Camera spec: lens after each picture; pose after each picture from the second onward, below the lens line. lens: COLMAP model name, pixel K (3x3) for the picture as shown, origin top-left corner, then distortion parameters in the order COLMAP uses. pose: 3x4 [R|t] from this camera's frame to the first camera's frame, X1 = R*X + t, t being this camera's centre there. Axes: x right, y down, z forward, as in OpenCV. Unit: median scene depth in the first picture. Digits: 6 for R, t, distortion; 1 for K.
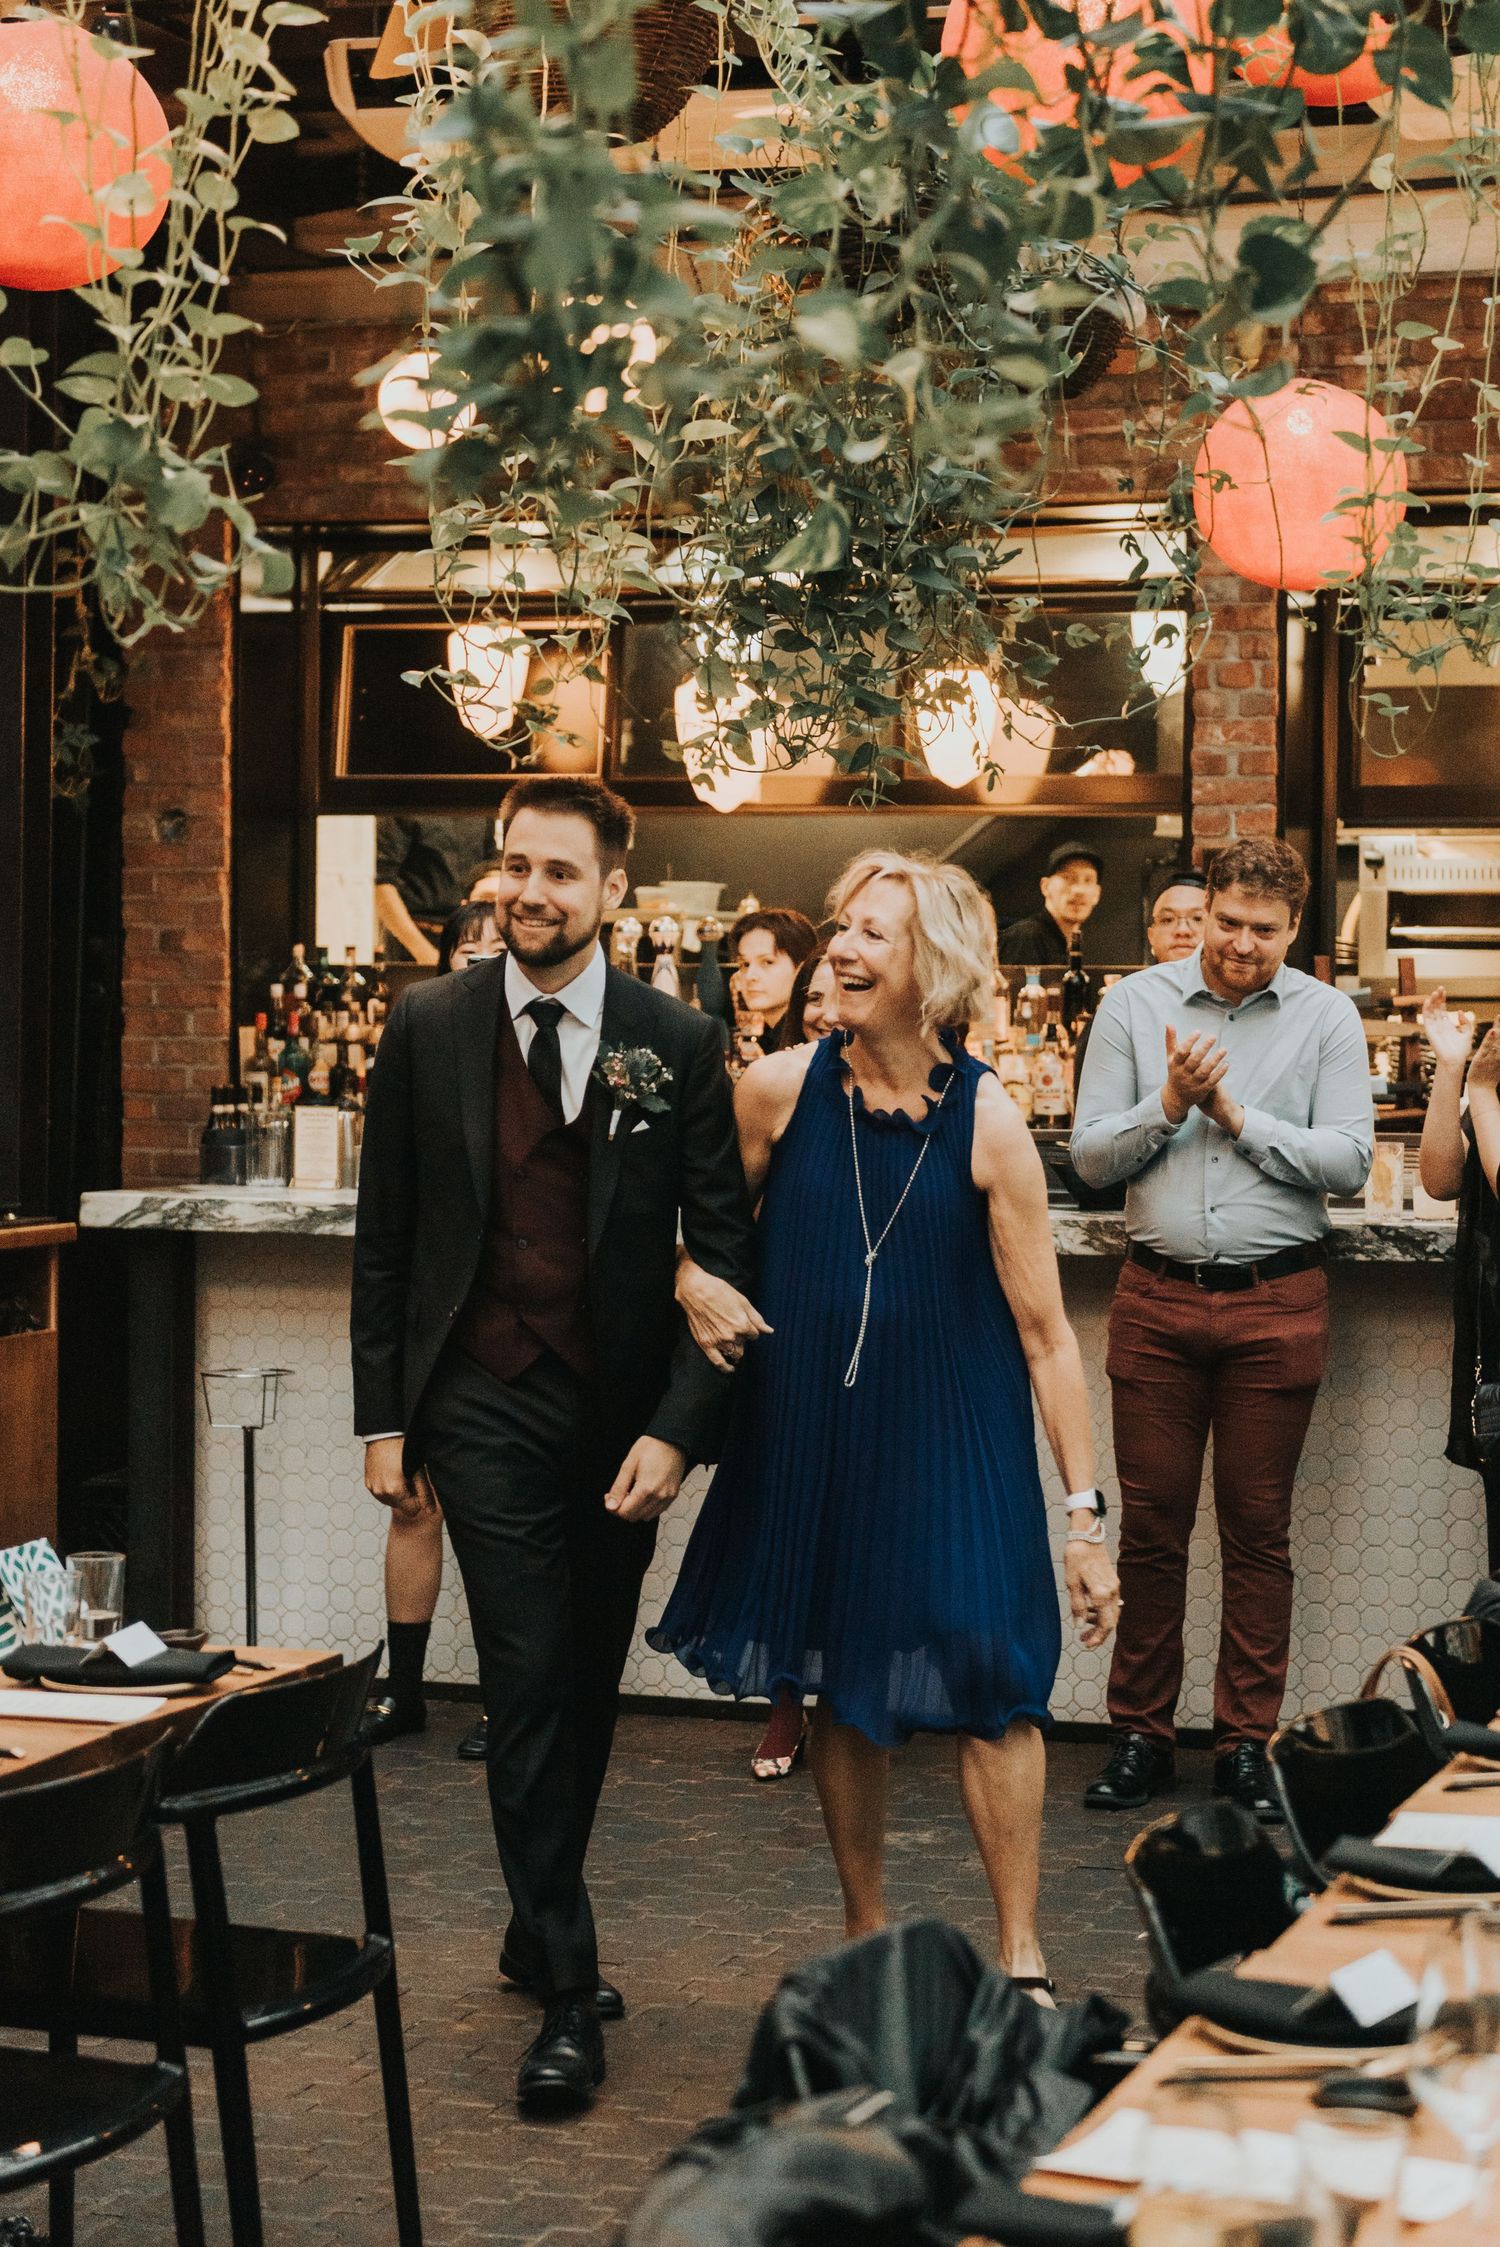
lens RADIAL K [[4261.2, 0, 750.0], [0, 4261.2, 1123.5], [0, 0, 1]] dist [0.030019, 0.271743]
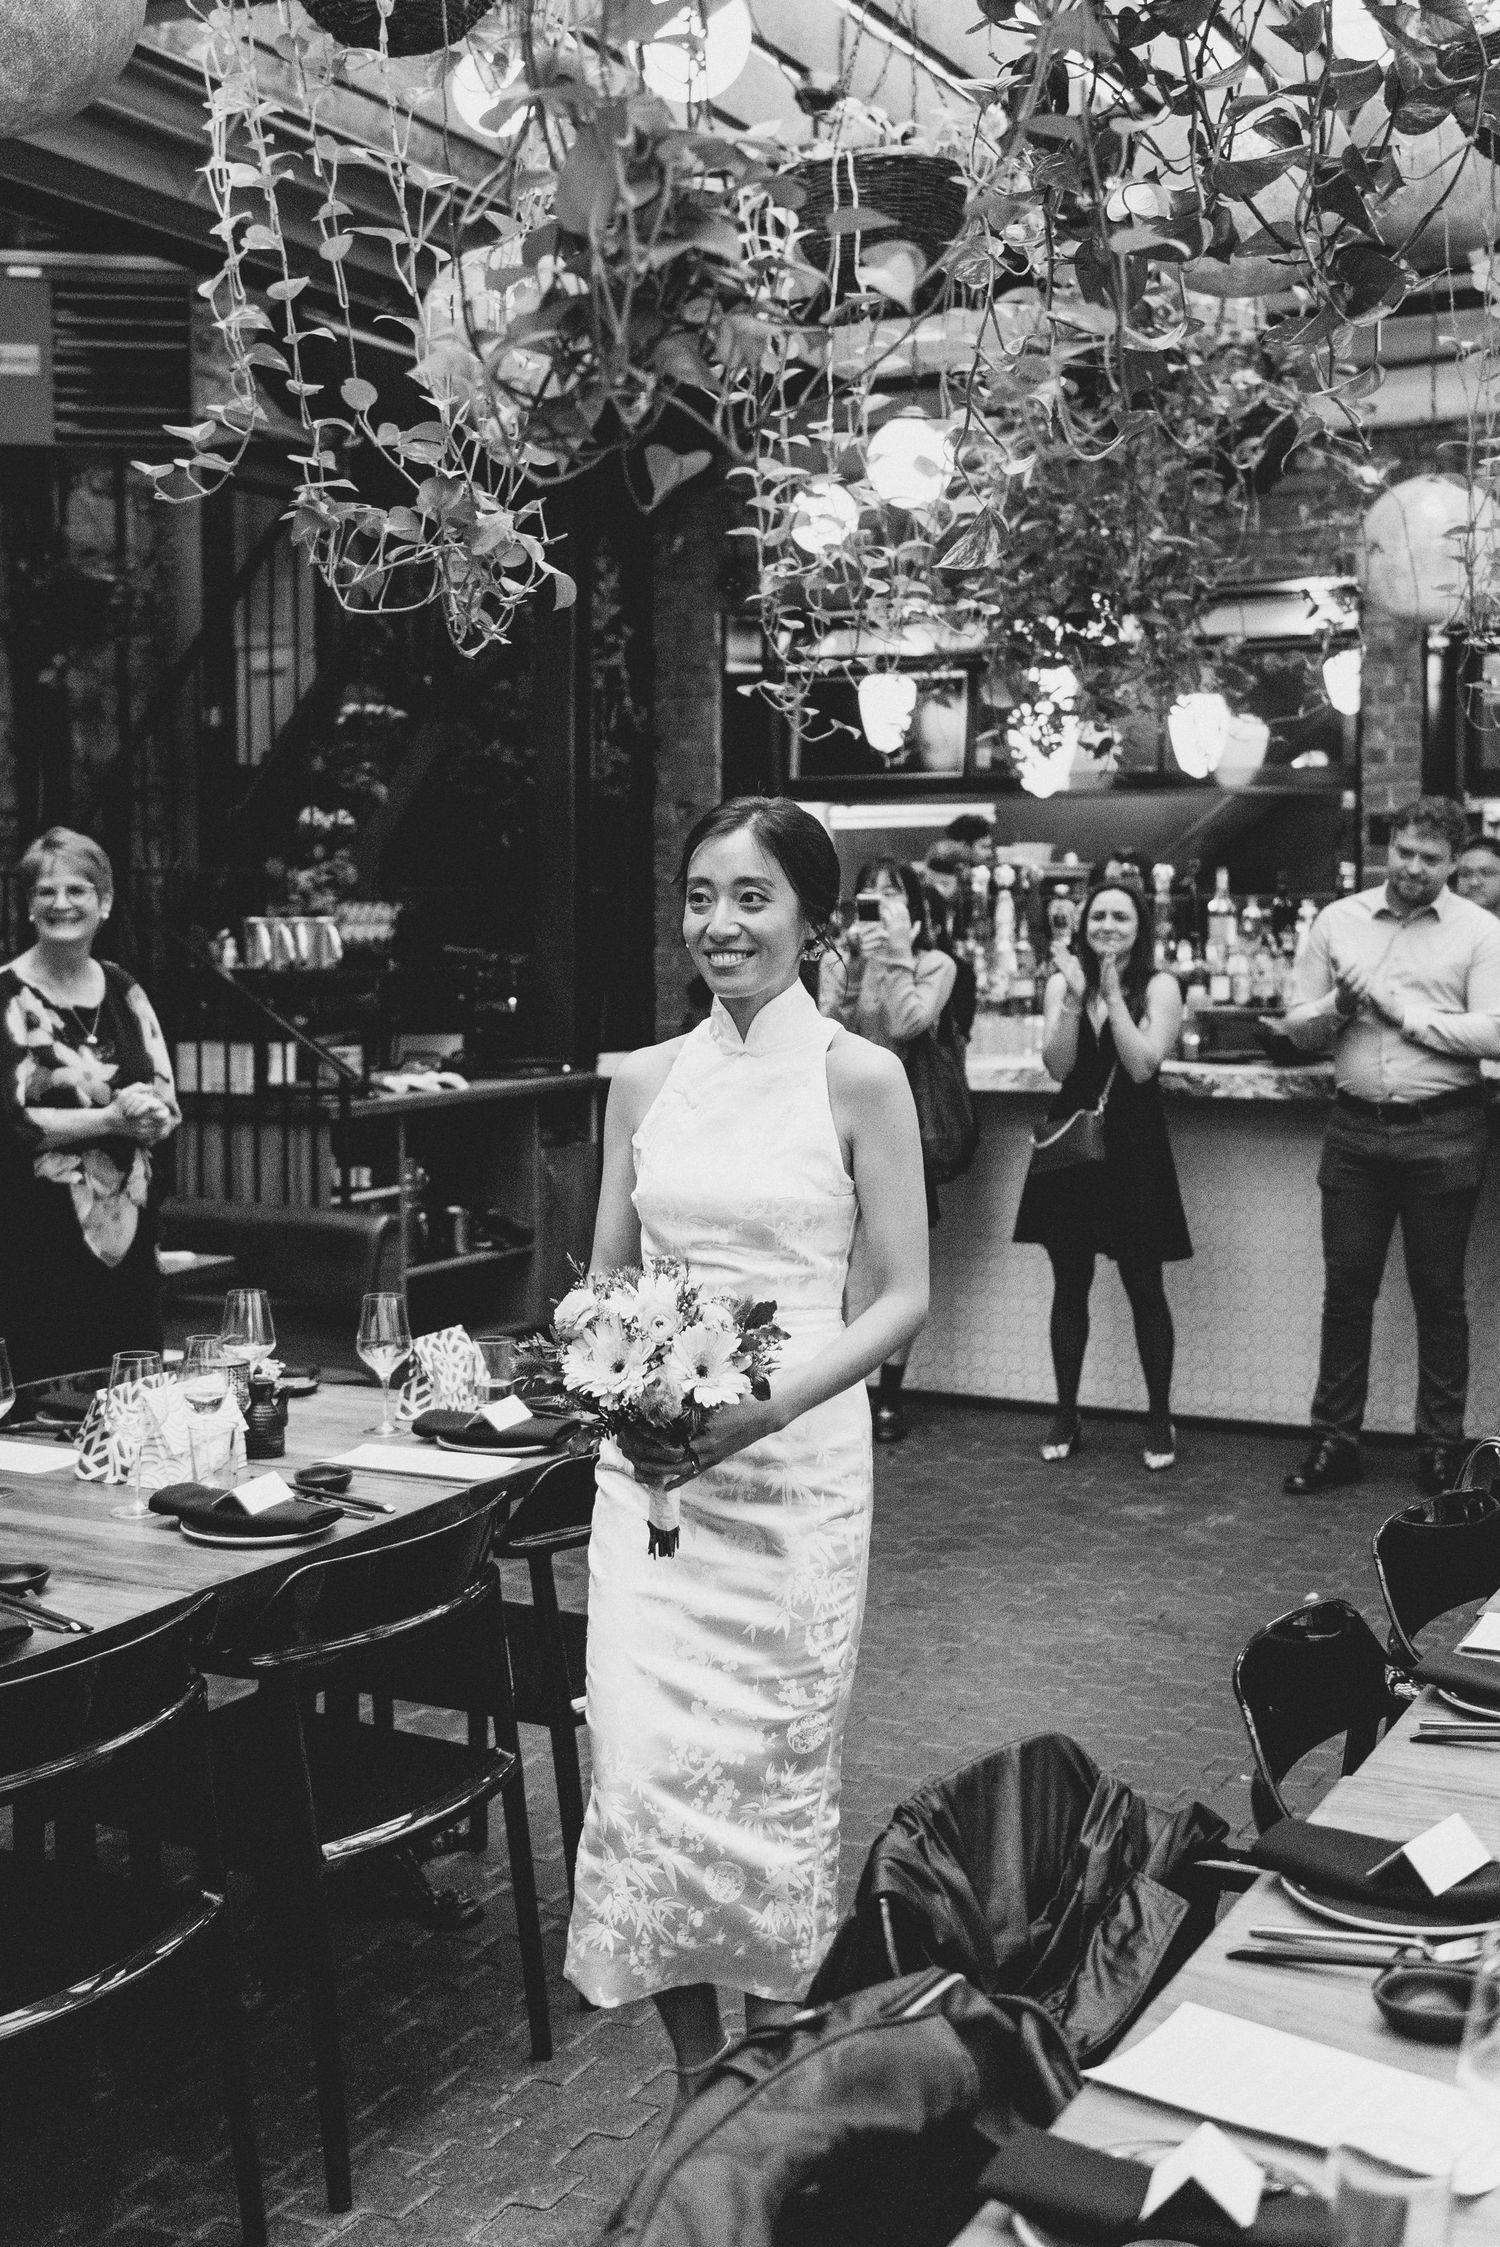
lens RADIAL K [[2410.1, 0, 747.6], [0, 2410.1, 1035.8], [0, 0, 1]] dist [0.021919, -0.030509]
pose [[0.987123, -0.003243, -0.159930, 0.037665], [0.006301, 0.999807, 0.018621, -0.006897], [0.159838, -0.019389, 0.986953, 0.201004]]
